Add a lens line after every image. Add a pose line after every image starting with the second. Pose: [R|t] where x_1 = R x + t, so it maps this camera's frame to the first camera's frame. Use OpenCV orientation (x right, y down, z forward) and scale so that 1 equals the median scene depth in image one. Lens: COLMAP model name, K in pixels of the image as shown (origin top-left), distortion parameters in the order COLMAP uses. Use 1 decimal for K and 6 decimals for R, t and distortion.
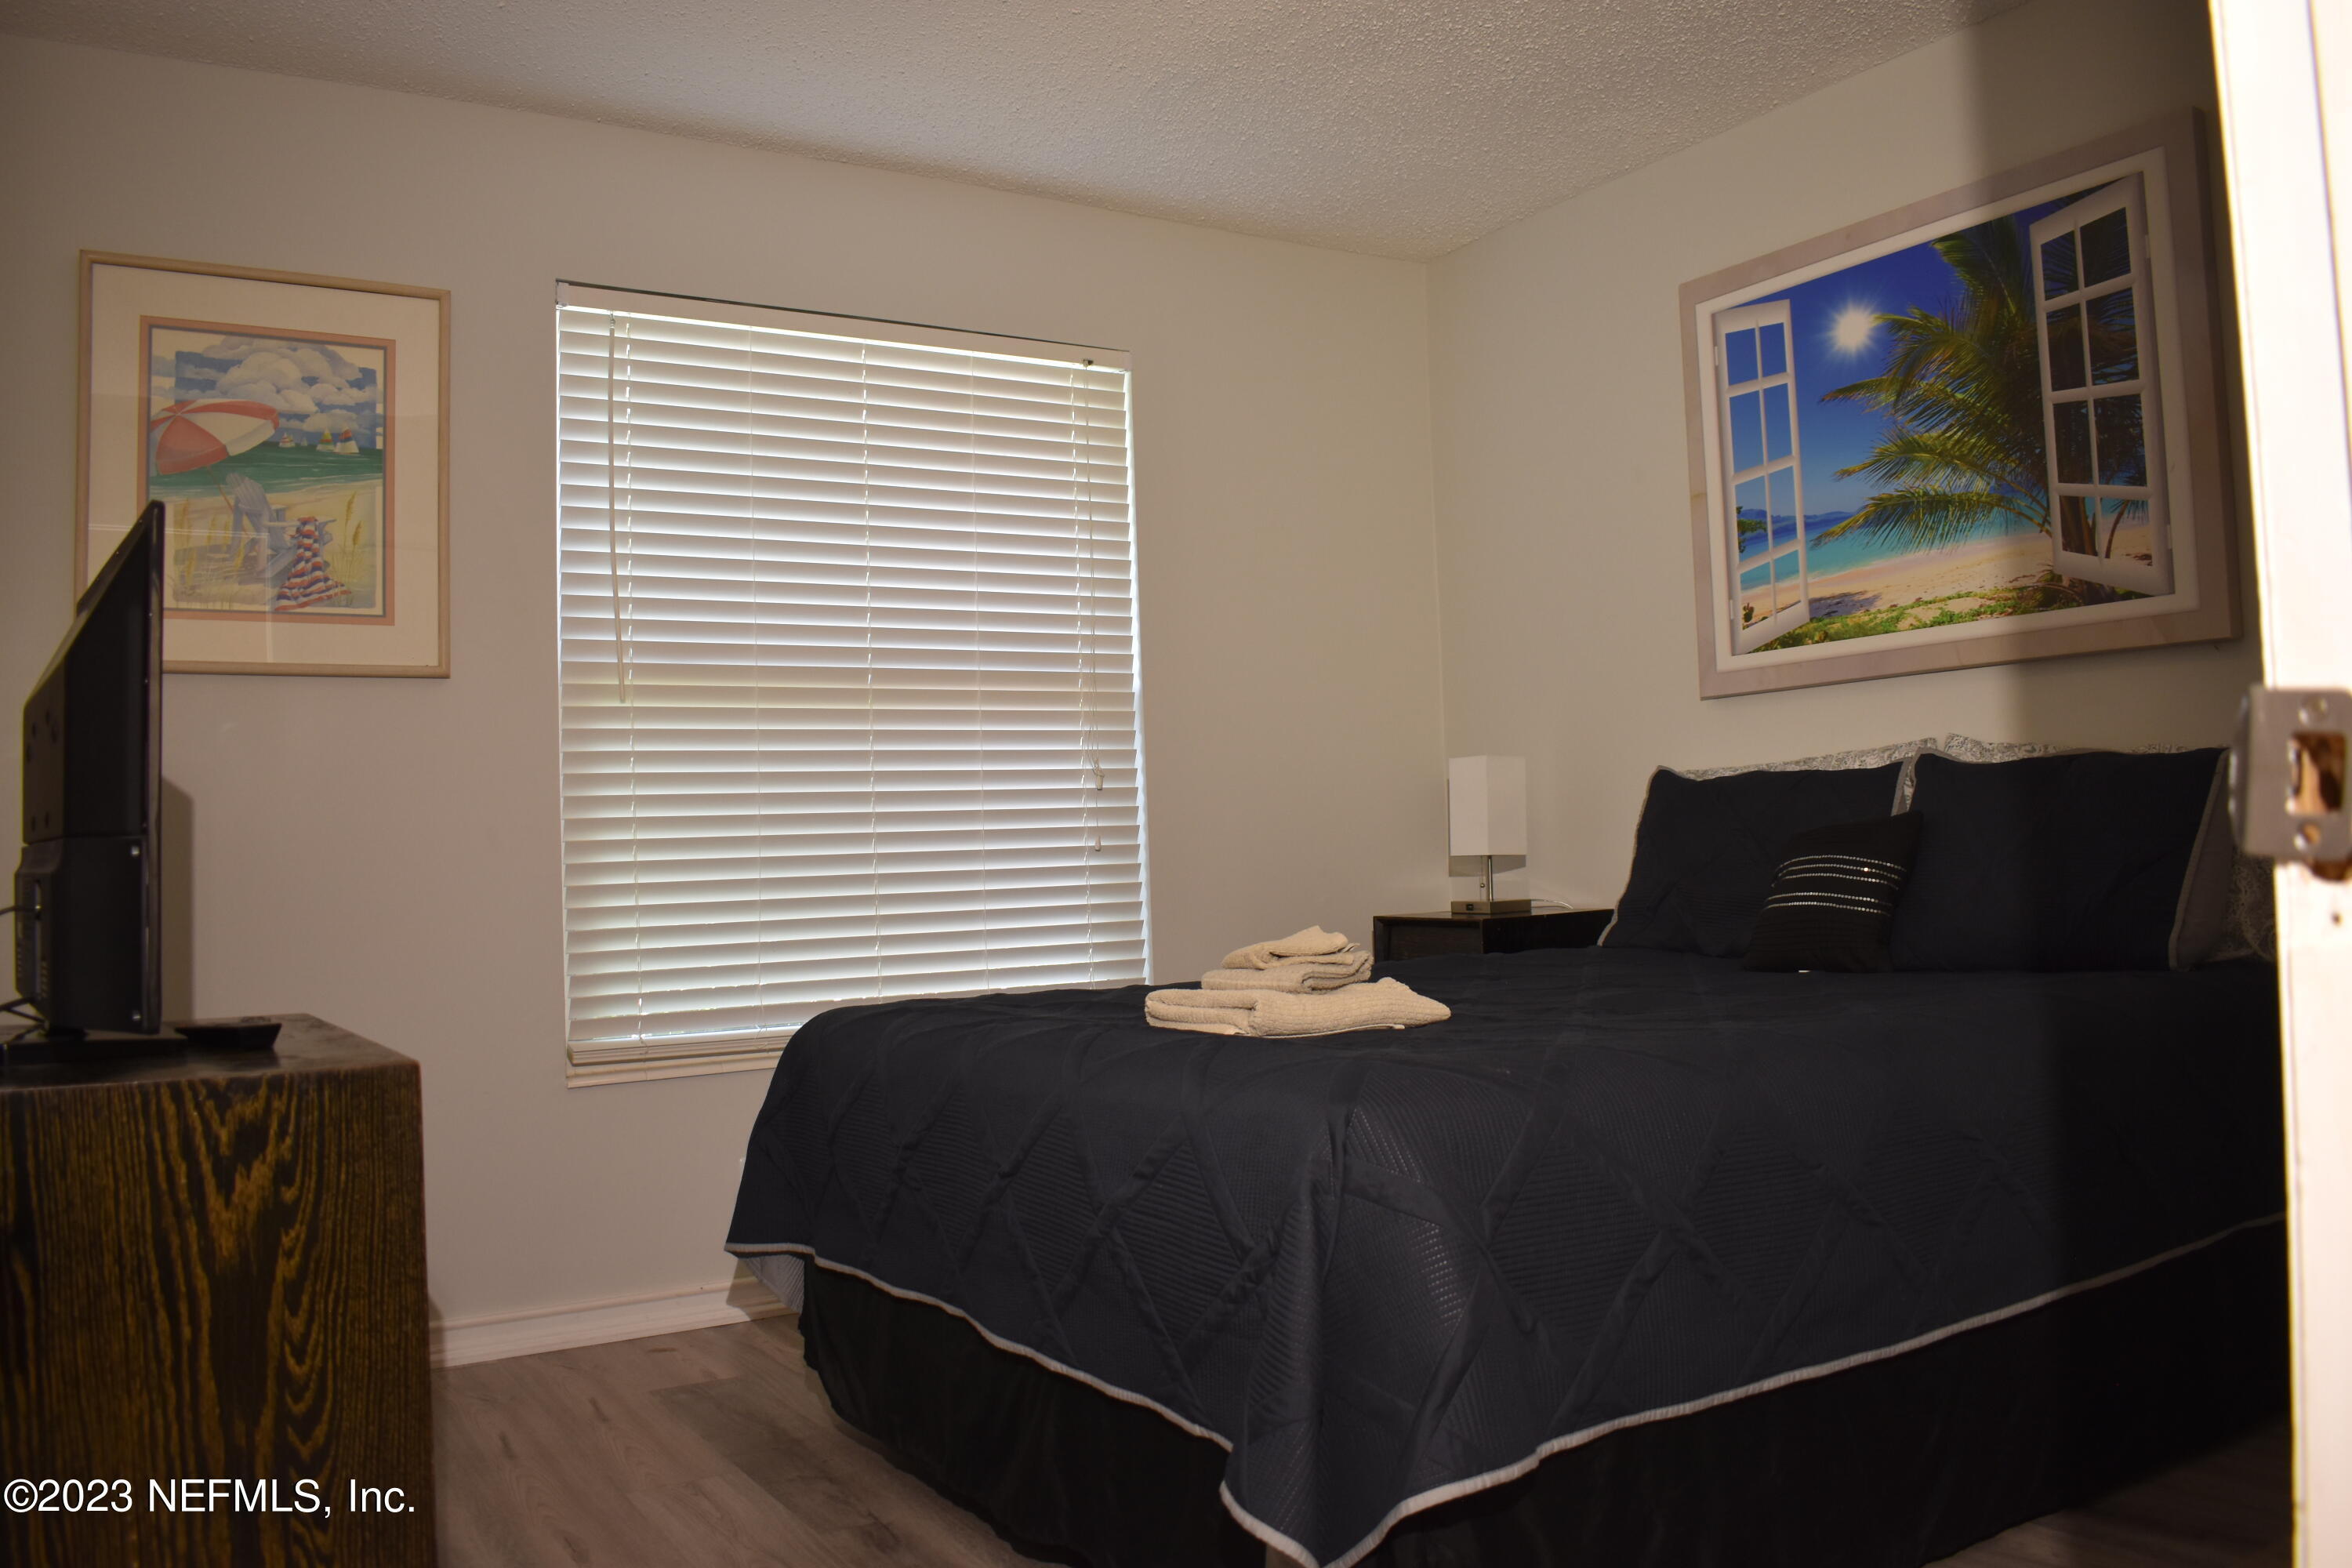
lens RADIAL K [[1828.8, 0, 1174.5], [0, 1828.8, 782.6], [0, 0, 1]] dist [-0.099096, 0.018715]
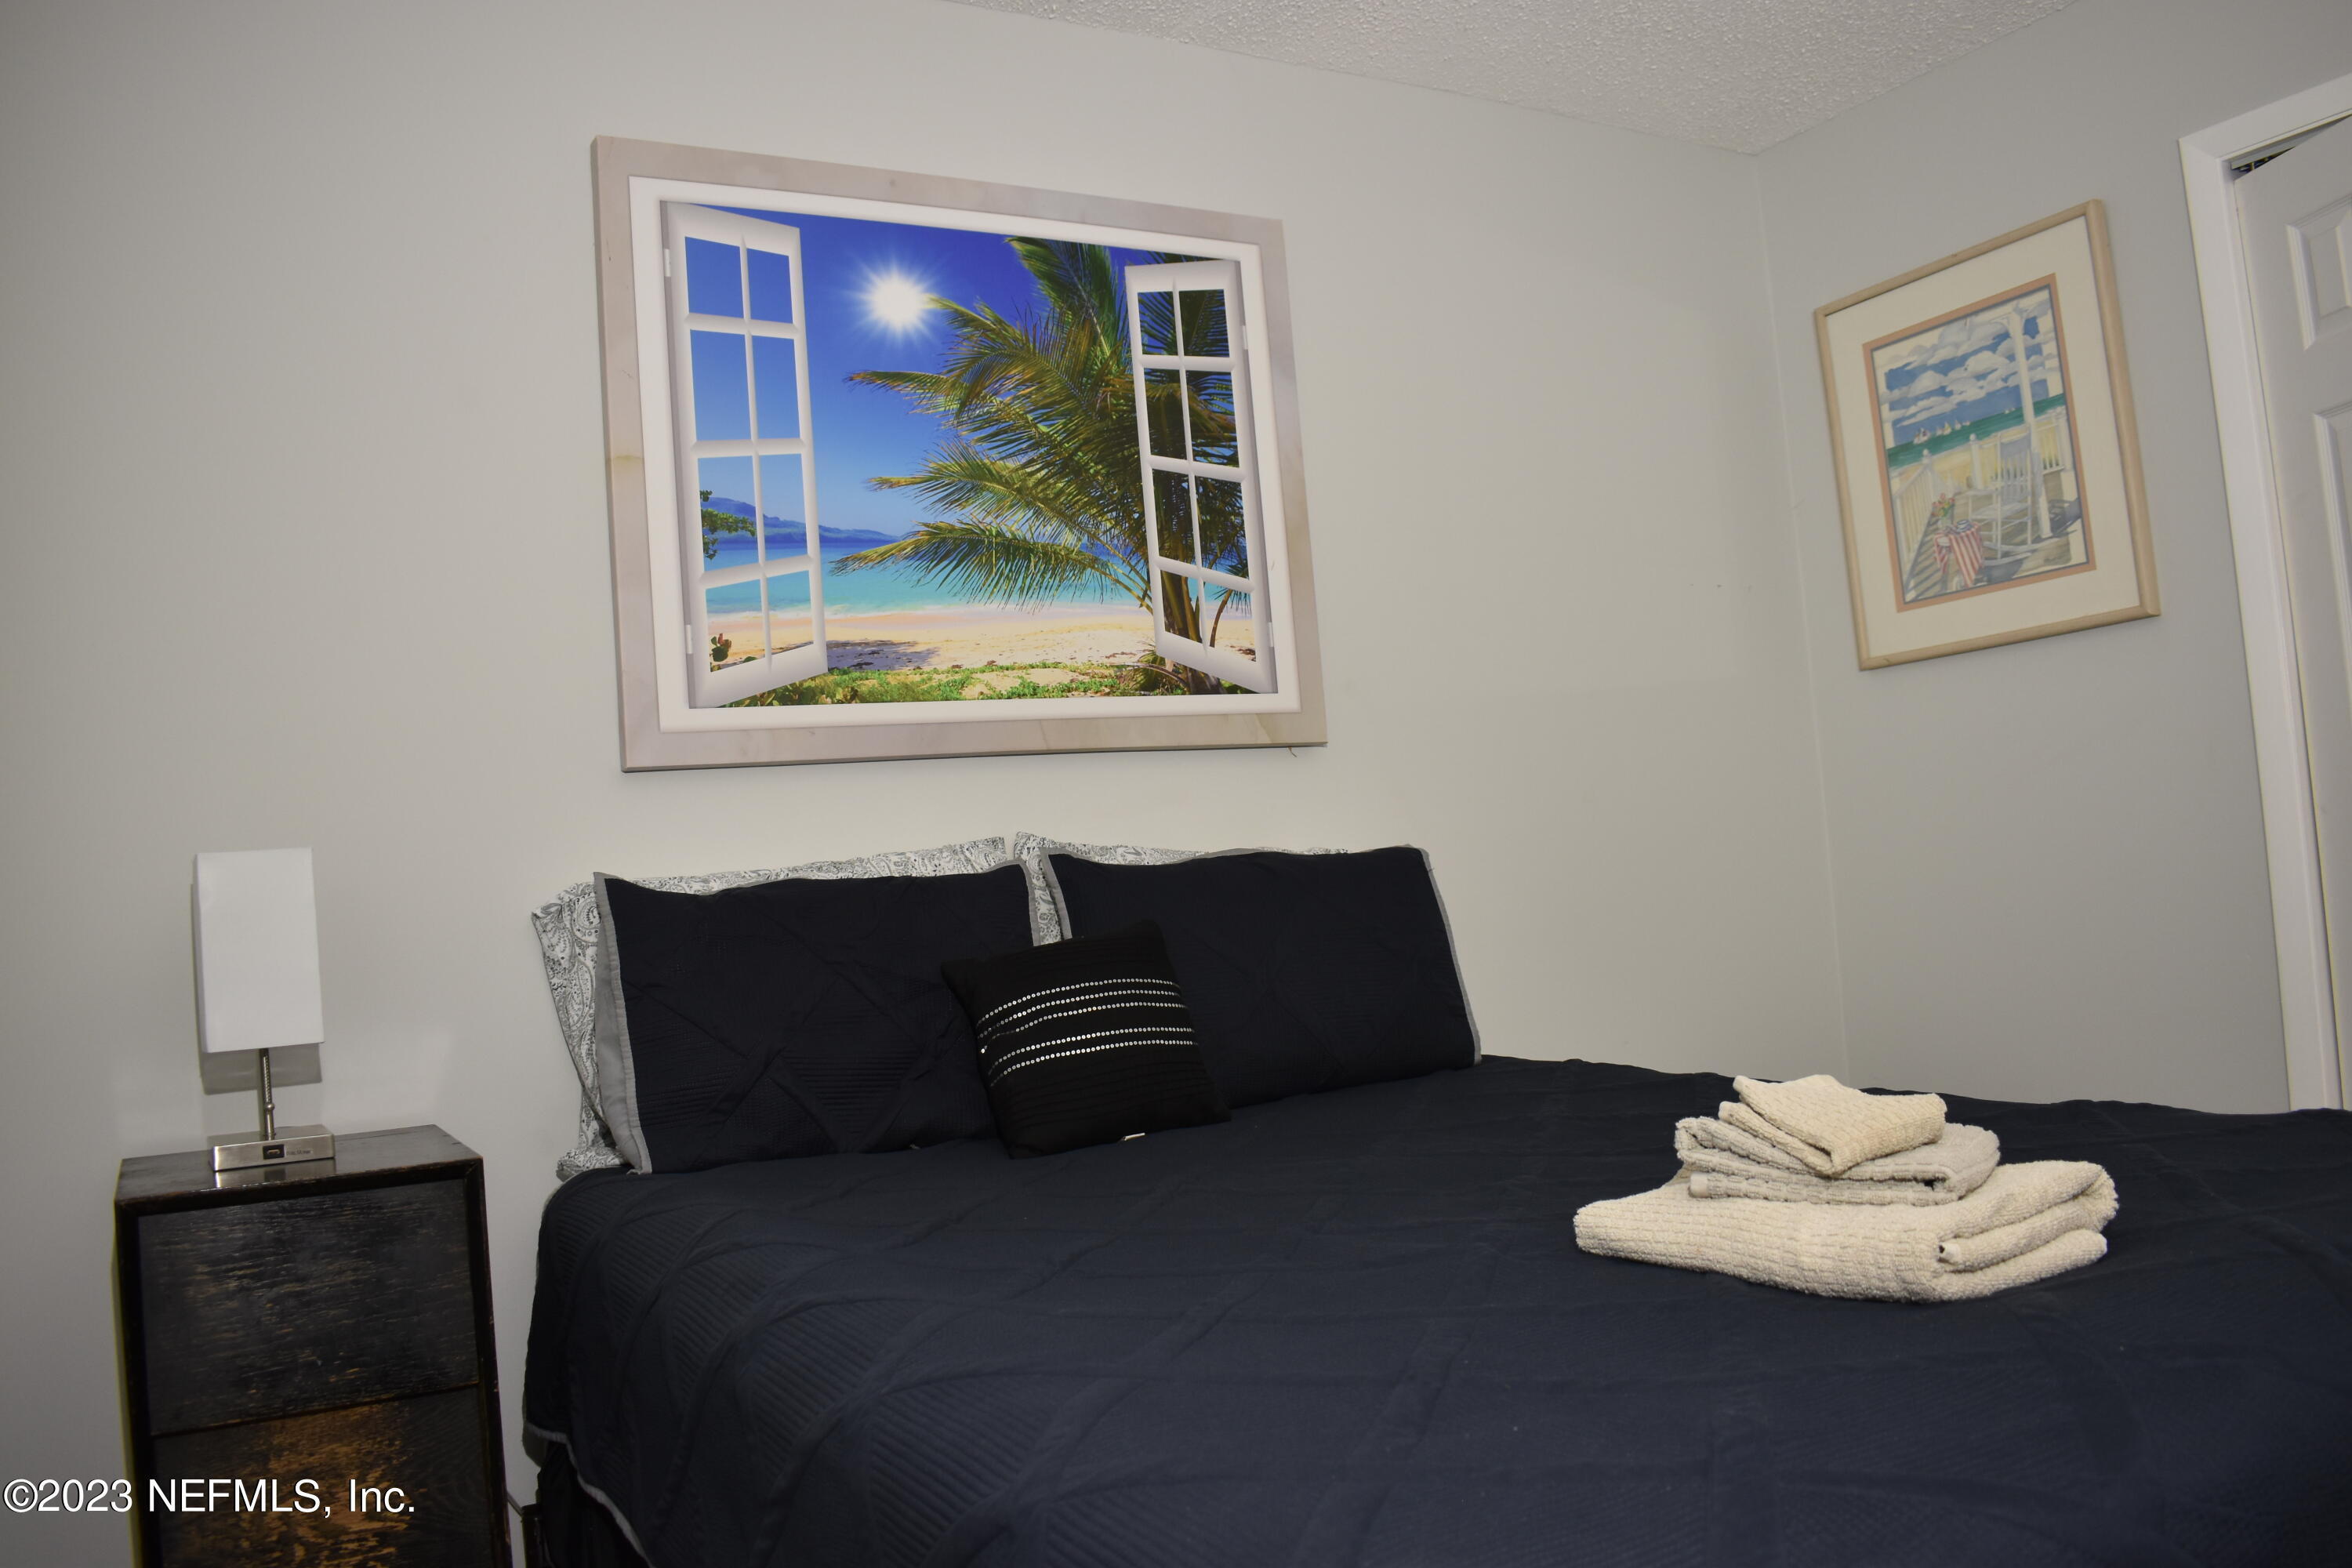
lens RADIAL K [[1828.8, 0, 1177.0], [0, 1828.8, 778.7], [0, 0, 1]] dist [-0.099096, 0.018715]
pose [[0.051629, 0.087200, 0.994852, -0.385296], [0.039817, 0.995209, -0.089298, 0.024740], [-0.997872, 0.044222, 0.047910, 0.893786]]
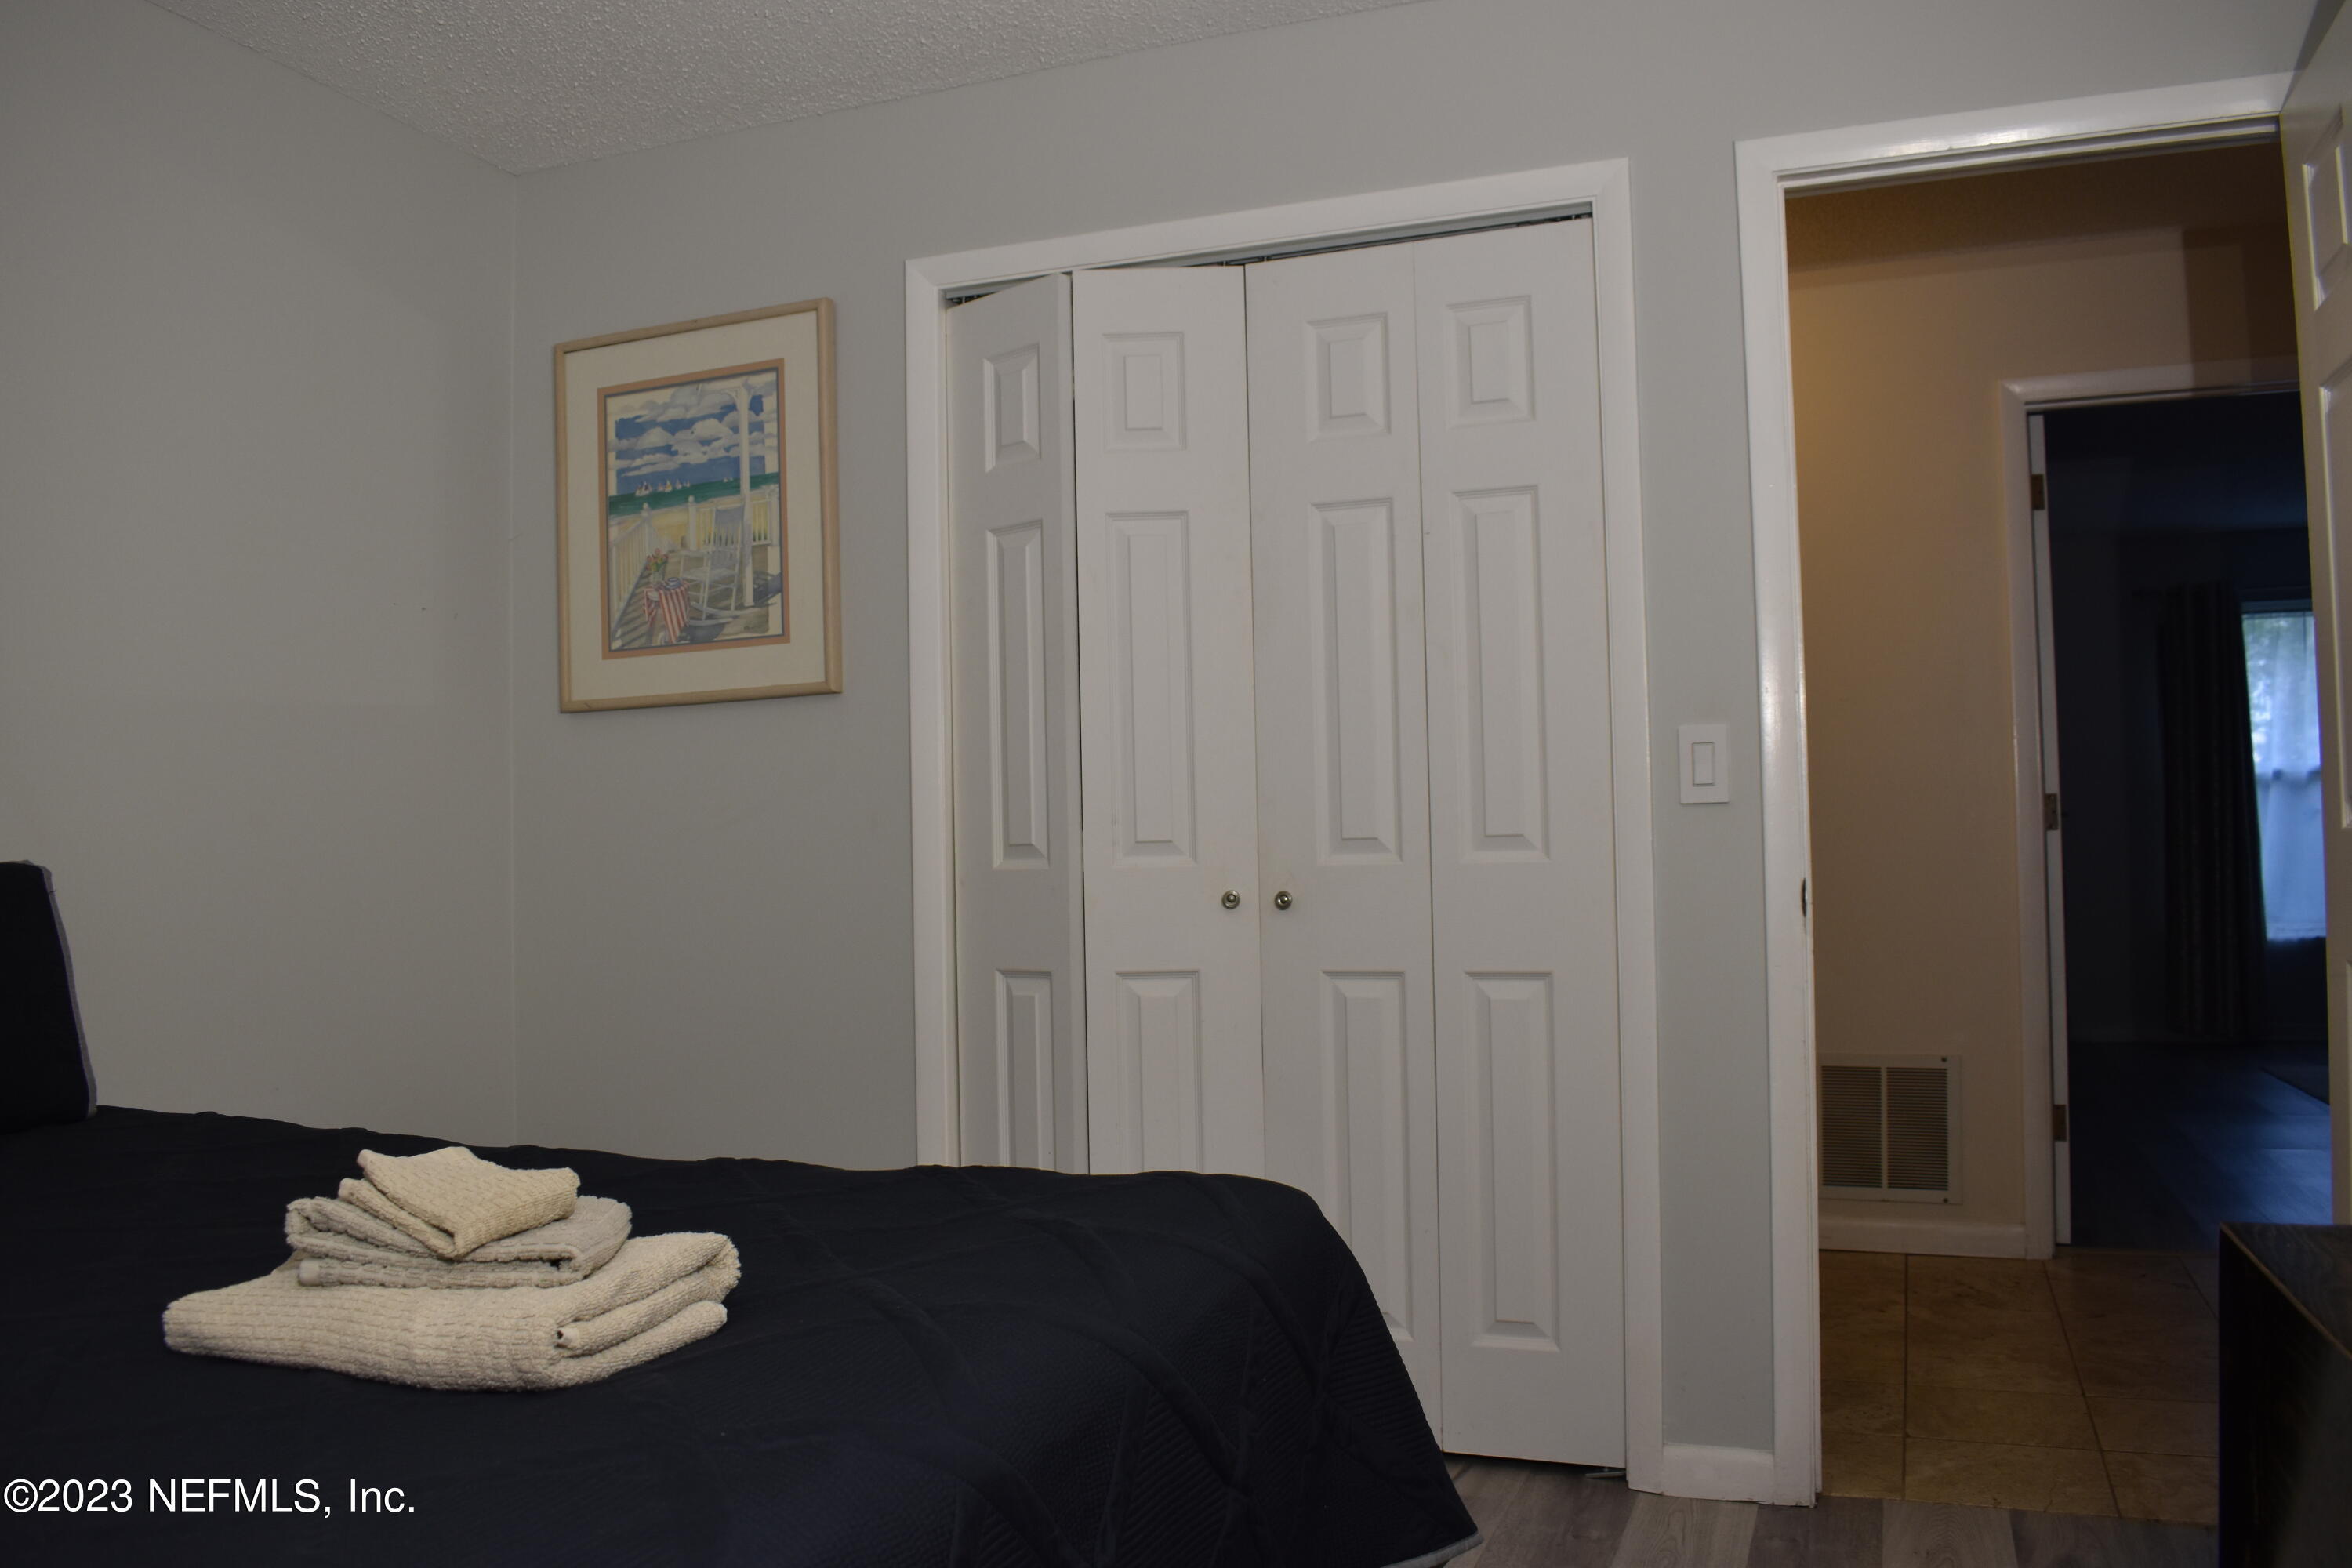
lens RADIAL K [[1828.8, 0, 1175.3], [0, 1828.8, 784.5], [0, 0, 1]] dist [-0.099096, 0.018715]
pose [[-0.595255, 0.073534, 0.800165, -0.372474], [0.010380, 0.996424, -0.083848, 0.017669], [-0.803470, -0.041605, -0.593890, 0.879312]]
